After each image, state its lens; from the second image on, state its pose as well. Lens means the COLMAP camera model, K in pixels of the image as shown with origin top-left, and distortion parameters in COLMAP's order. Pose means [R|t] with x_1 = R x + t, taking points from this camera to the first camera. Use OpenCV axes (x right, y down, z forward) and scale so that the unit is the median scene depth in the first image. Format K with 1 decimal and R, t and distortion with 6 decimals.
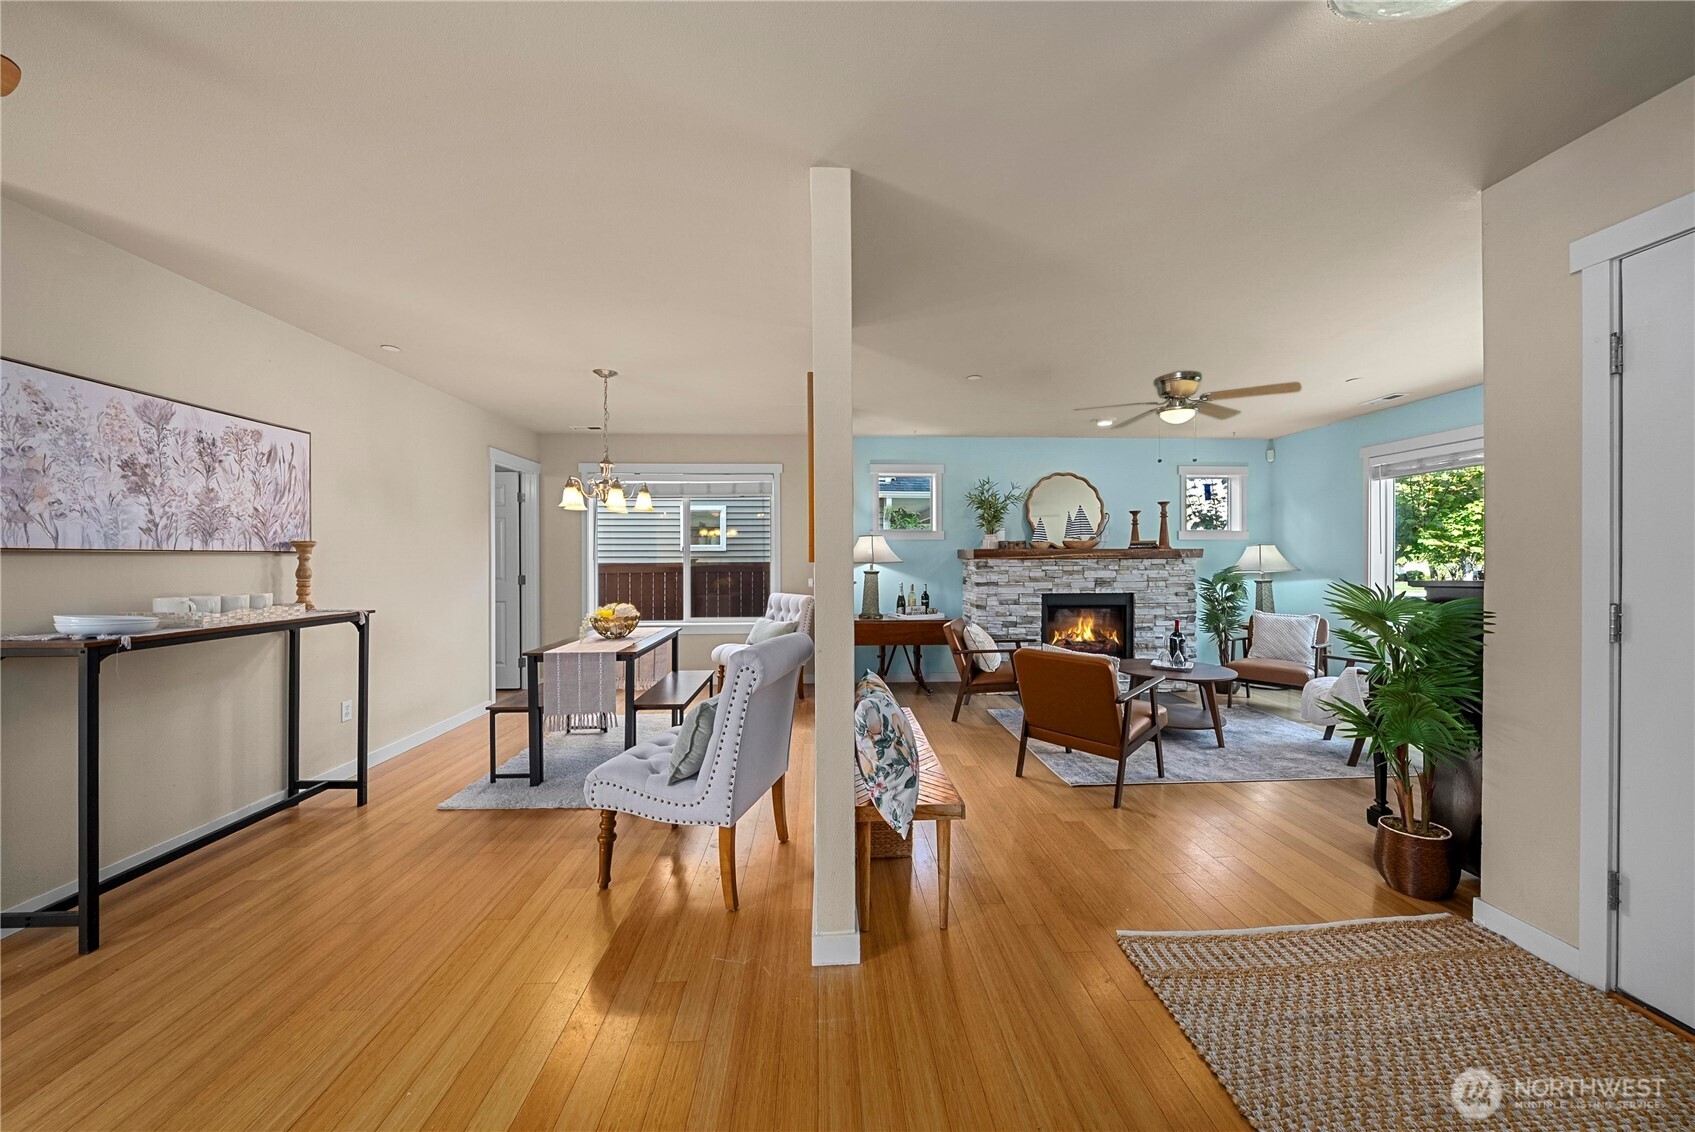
lens RADIAL K [[593.6, 0, 846.7], [0, 593.6, 561.3], [0, 0, 1]] dist [-0.005887, 0.000012]
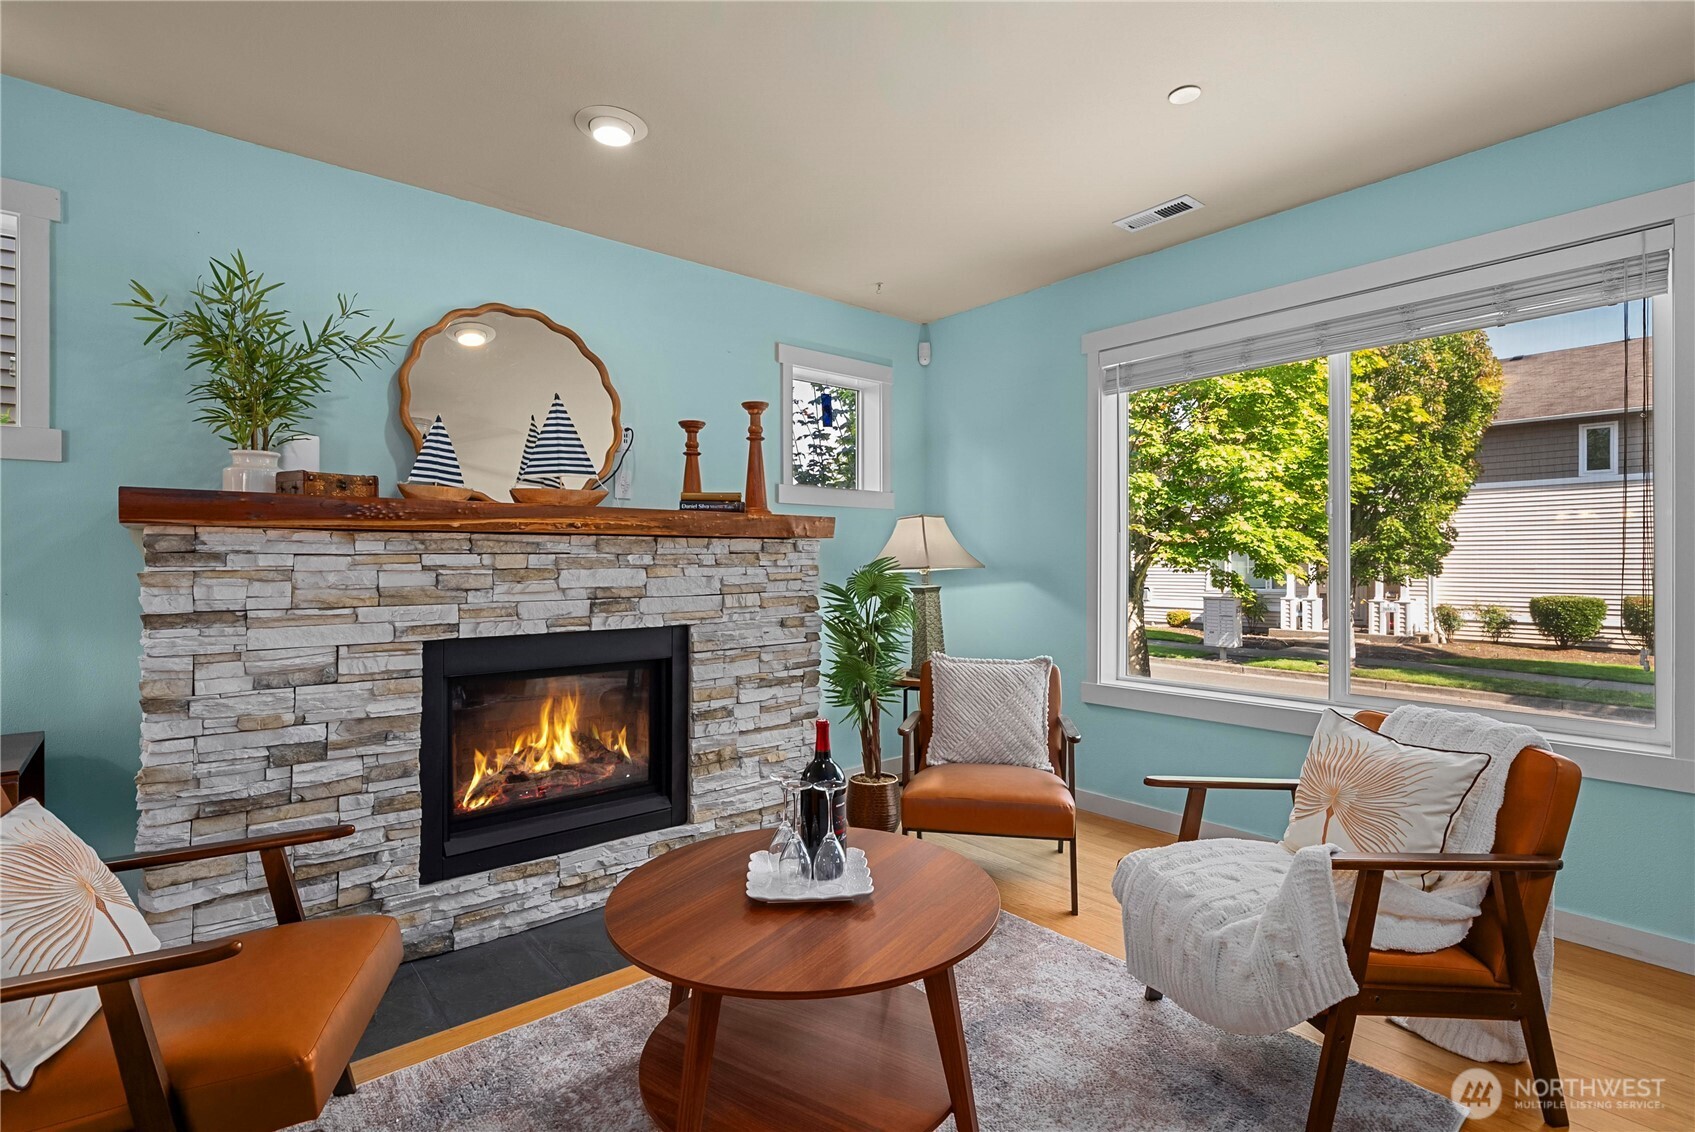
lens RADIAL K [[784.9, 0, 845.7], [0, 784.9, 561.4], [0, 0, 1]] dist [-0.001131, 0.000200]
pose [[0.795886, 0.001843, 0.605444, 0.252902], [0.002689, 0.999975, -0.006578, 0.015025], [-0.605441, 0.006864, 0.795861, 0.525937]]
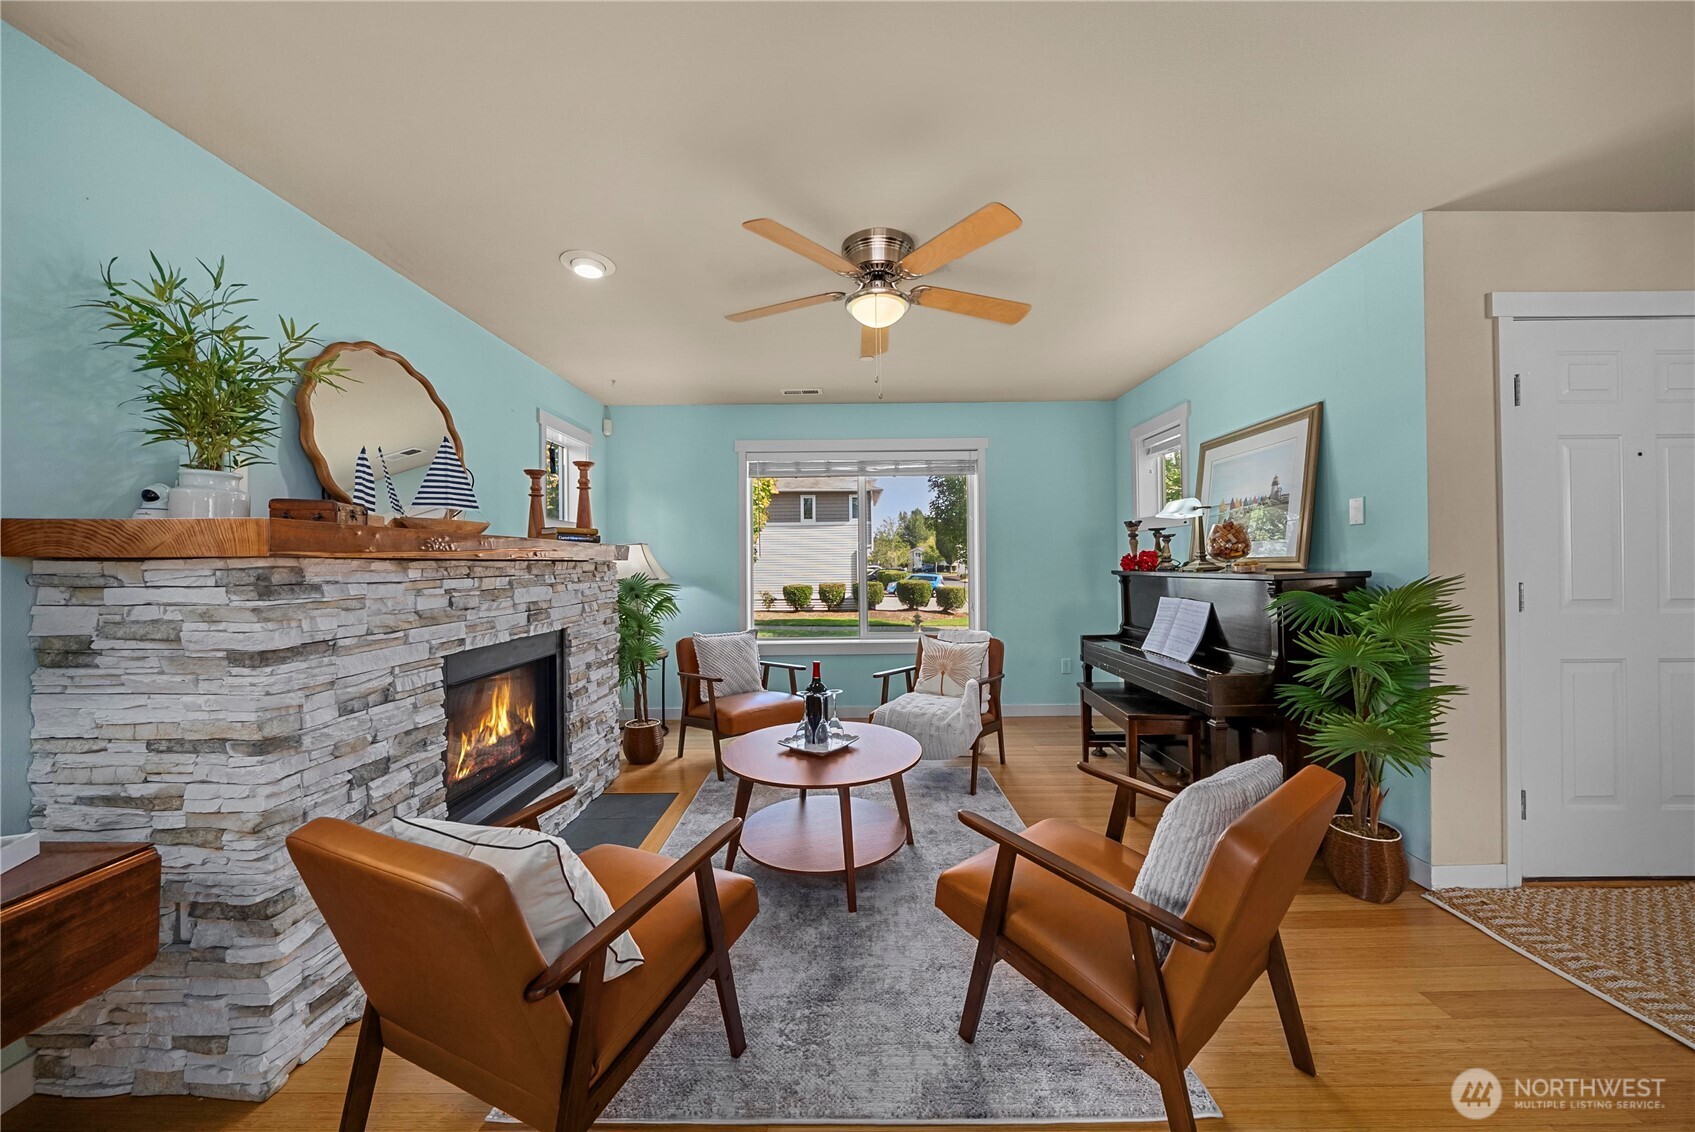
lens RADIAL K [[580.6, 0, 830.5], [0, 580.6, 557.2], [0, 0, 1]] dist [-0.020027, 0.000017]
pose [[0.073404, 0.013867, 0.997206, -0.004722], [0.014447, 0.999784, -0.014967, 0.002914], [-0.997198, 0.015505, 0.073188, 0.731789]]
